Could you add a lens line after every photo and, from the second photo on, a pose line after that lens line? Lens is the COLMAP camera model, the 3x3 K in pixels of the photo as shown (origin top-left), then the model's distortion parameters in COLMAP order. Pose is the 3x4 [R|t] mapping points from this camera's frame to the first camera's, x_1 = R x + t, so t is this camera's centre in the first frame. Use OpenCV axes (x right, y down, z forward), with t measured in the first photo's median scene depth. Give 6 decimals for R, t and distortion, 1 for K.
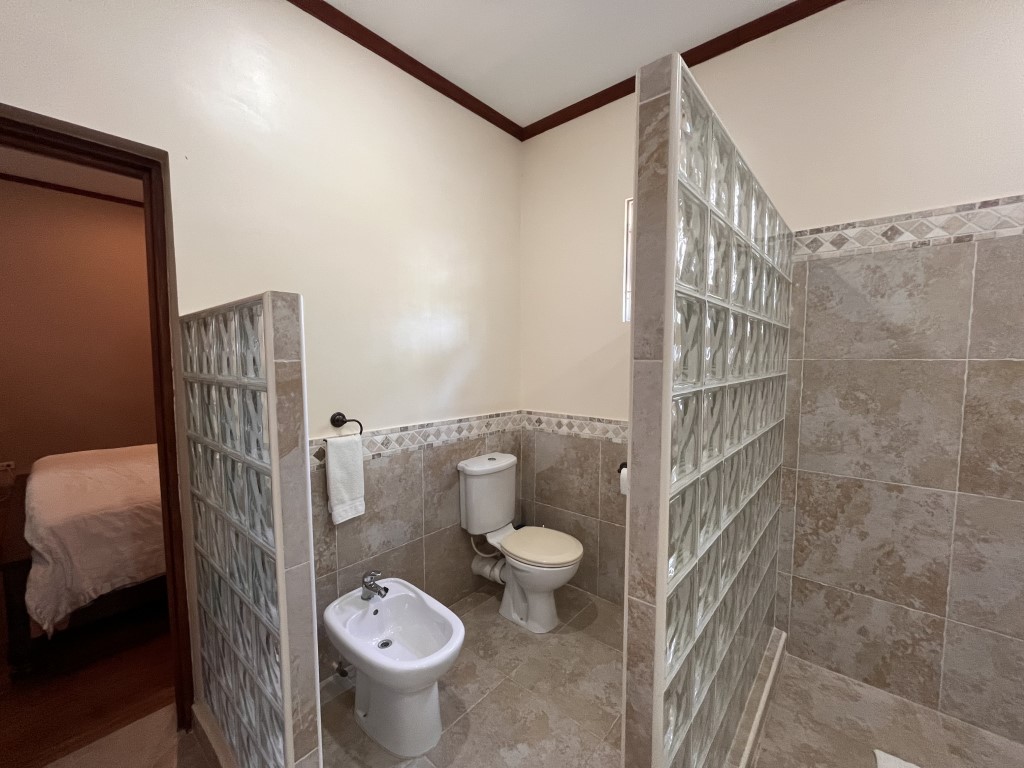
lens RADIAL K [[414.6, 0, 512.8], [0, 414.6, 387.3], [0, 0, 1]] dist [-0.001283, 0.000037]
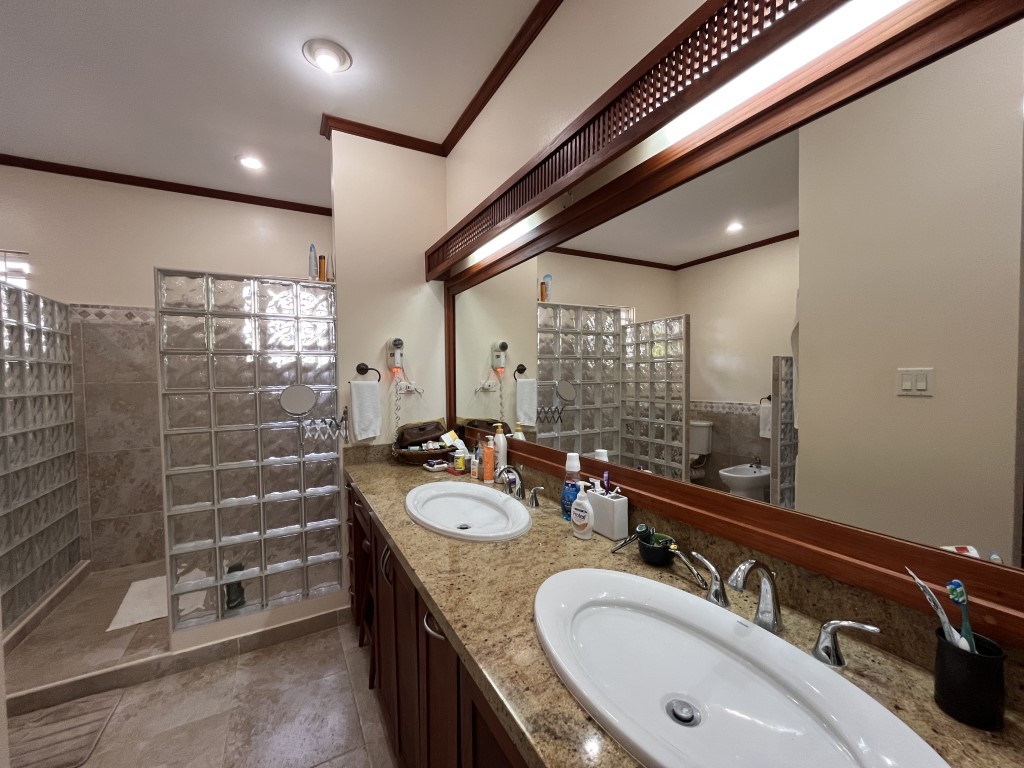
lens RADIAL K [[414.6, 0, 512.8], [0, 414.6, 387.3], [0, 0, 1]] dist [-0.001283, 0.000037]
pose [[0.347725, -0.035617, 0.936920, -0.238738], [0.080219, 0.996744, 0.008119, 0.071905], [-0.934159, 0.072335, 0.349450, -1.170485]]
